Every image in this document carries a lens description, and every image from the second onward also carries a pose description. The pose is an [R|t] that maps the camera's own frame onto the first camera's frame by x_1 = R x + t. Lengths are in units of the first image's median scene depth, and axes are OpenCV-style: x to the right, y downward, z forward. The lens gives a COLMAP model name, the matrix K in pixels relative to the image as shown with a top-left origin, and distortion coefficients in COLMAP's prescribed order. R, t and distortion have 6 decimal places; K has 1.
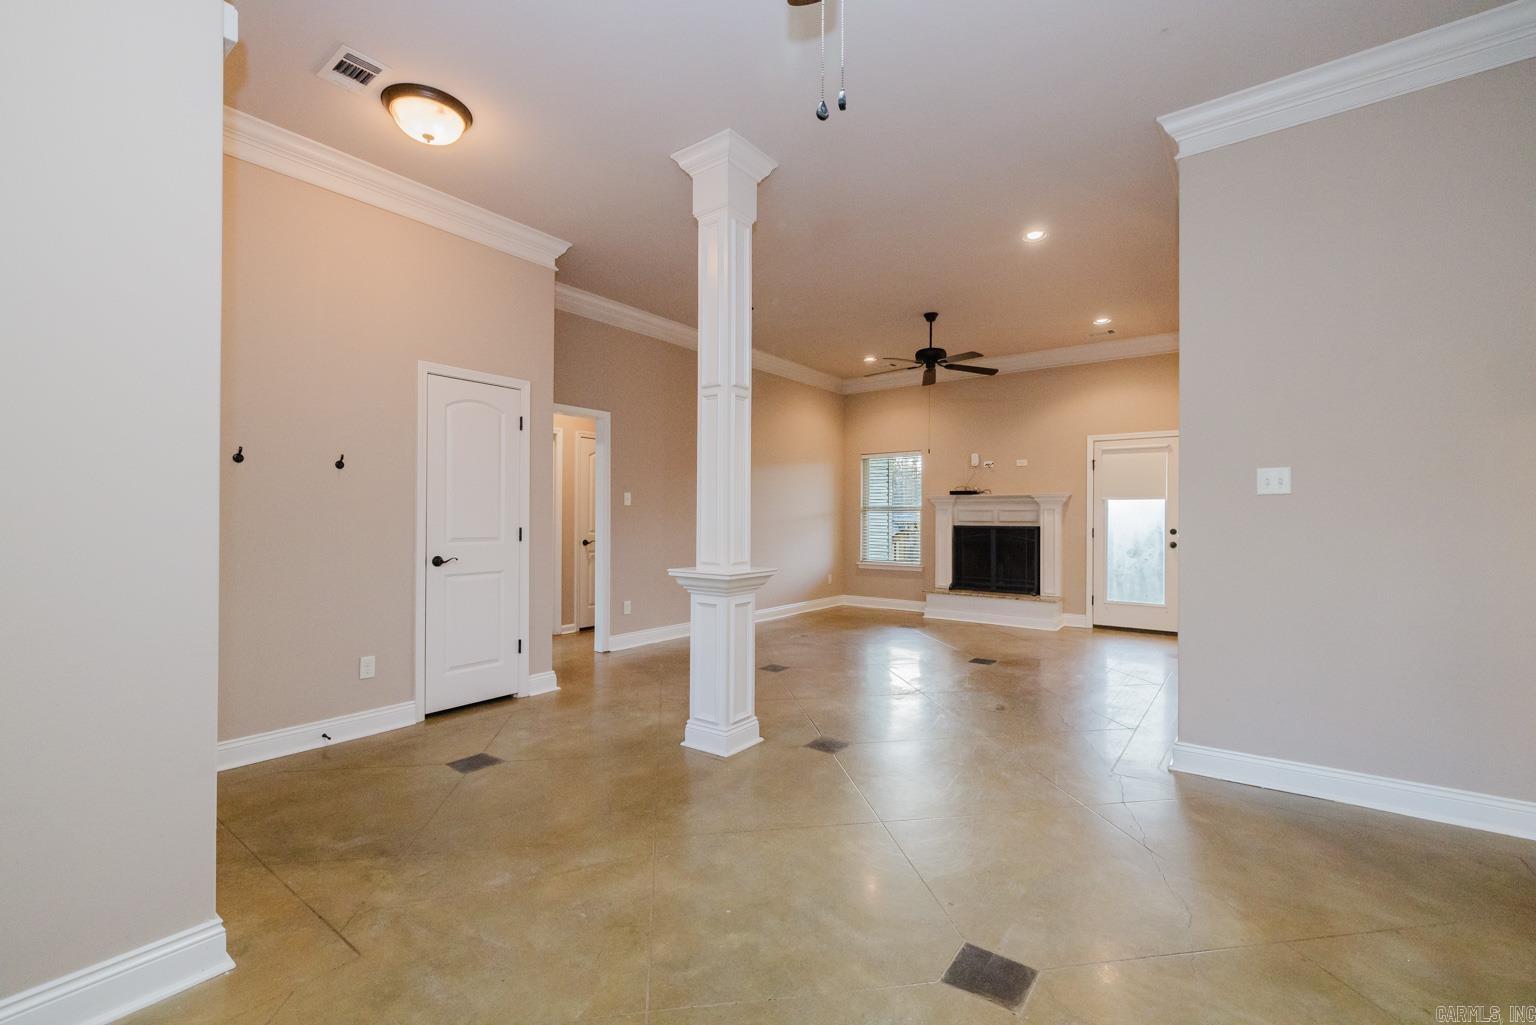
lens RADIAL K [[651.9, 0, 759.6], [0, 651.9, 514.9], [0, 0, 1]] dist [0.000861, -0.000783]
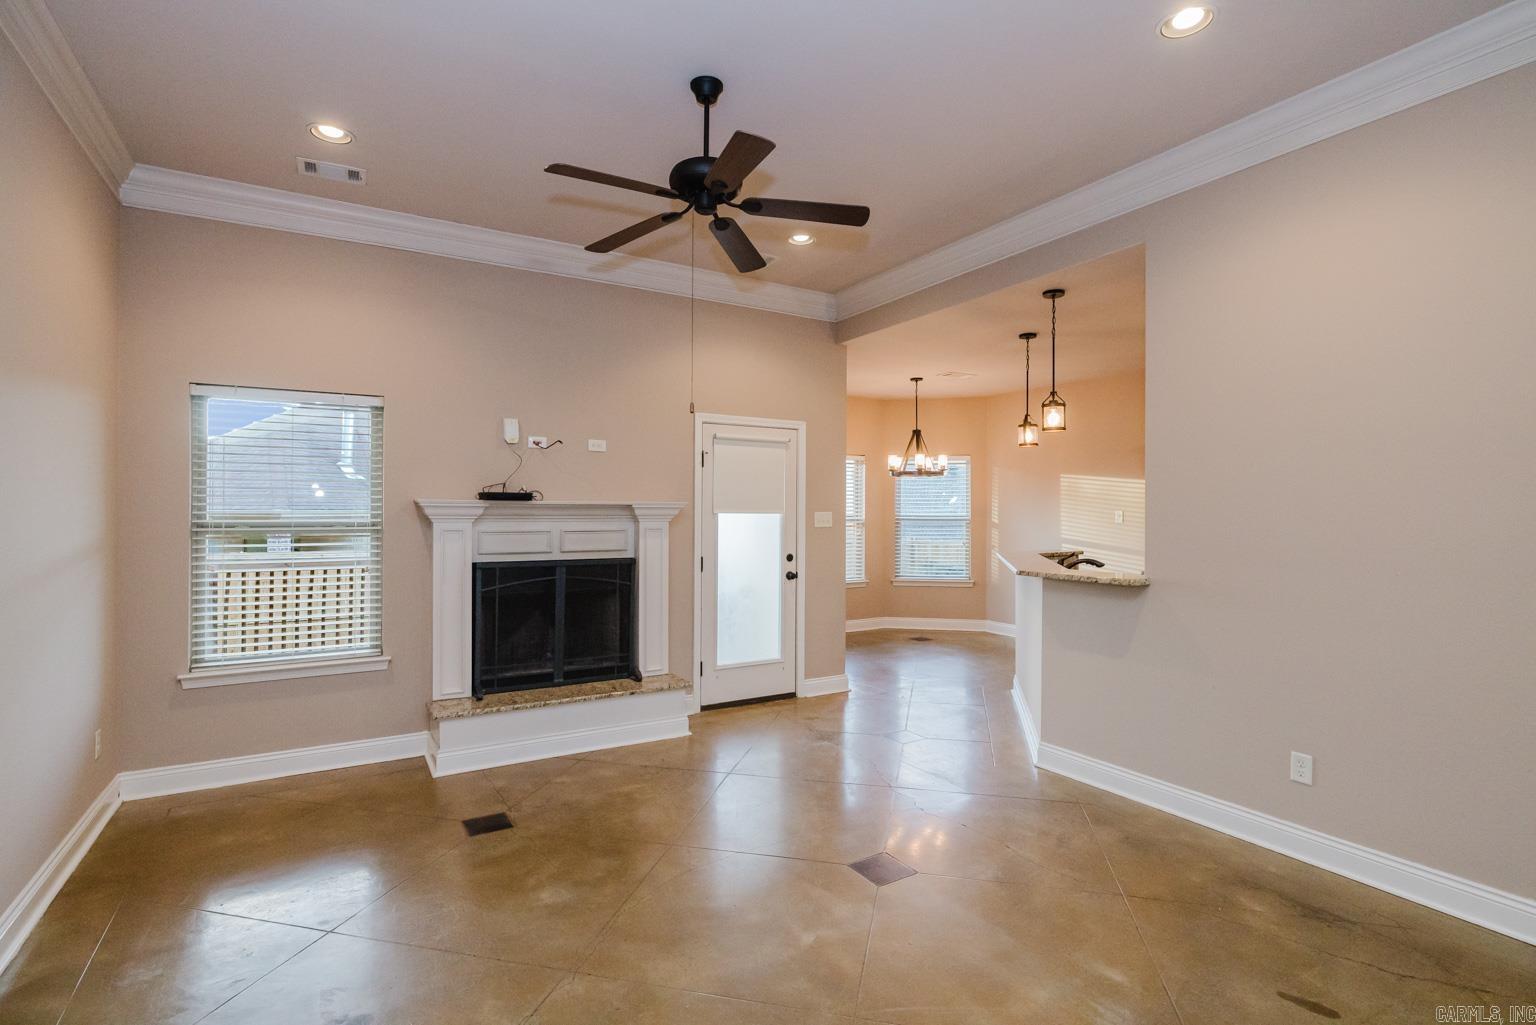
lens RADIAL K [[737.0, 0, 764.4], [0, 737.0, 509.4], [0, 0, 1]] dist [0.000446, -0.002058]
pose [[0.371467, 0.000278, 0.928446, -0.138040], [-0.004195, 0.999990, 0.001379, -0.027263], [-0.928437, -0.004407, 0.371464, 0.651341]]
